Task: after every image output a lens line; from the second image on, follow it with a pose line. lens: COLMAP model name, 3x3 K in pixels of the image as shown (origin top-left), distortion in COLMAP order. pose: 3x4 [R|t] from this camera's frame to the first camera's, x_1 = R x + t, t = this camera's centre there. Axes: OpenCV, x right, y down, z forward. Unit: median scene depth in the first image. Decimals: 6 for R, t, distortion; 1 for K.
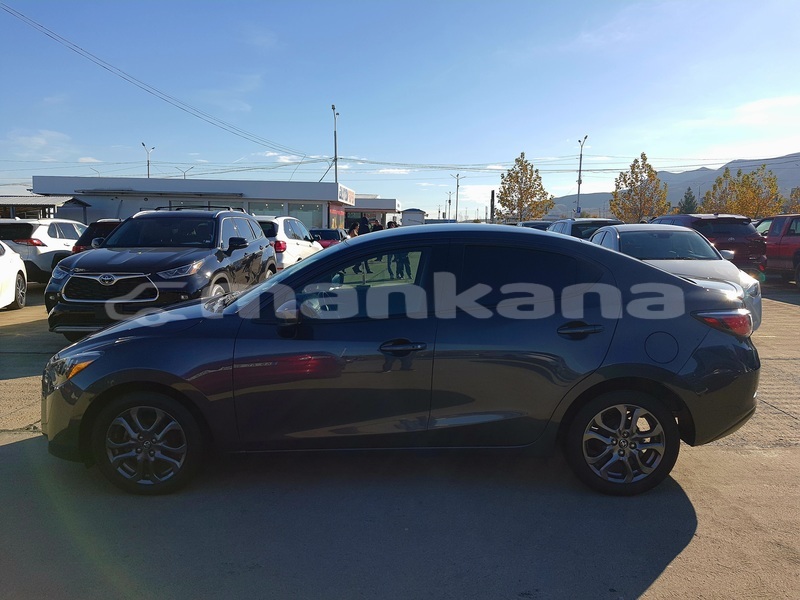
lens RADIAL K [[683.5, 0, 394.7], [0, 683.5, 300.5], [0, 0, 1]] dist [0.000707, -0.006035]
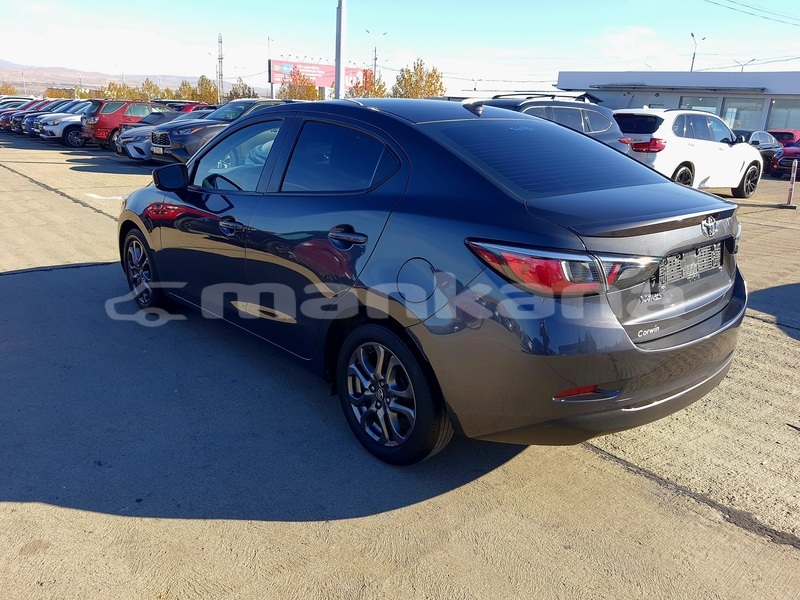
lens RADIAL K [[683.5, 0, 394.7], [0, 683.5, 300.5], [0, 0, 1]] dist [0.000707, -0.006035]
pose [[0.631779, 0.225092, -0.741747, 0.180631], [-0.122126, 0.973863, 0.191510, -0.007599], [0.765468, -0.030405, 0.642756, 0.108492]]
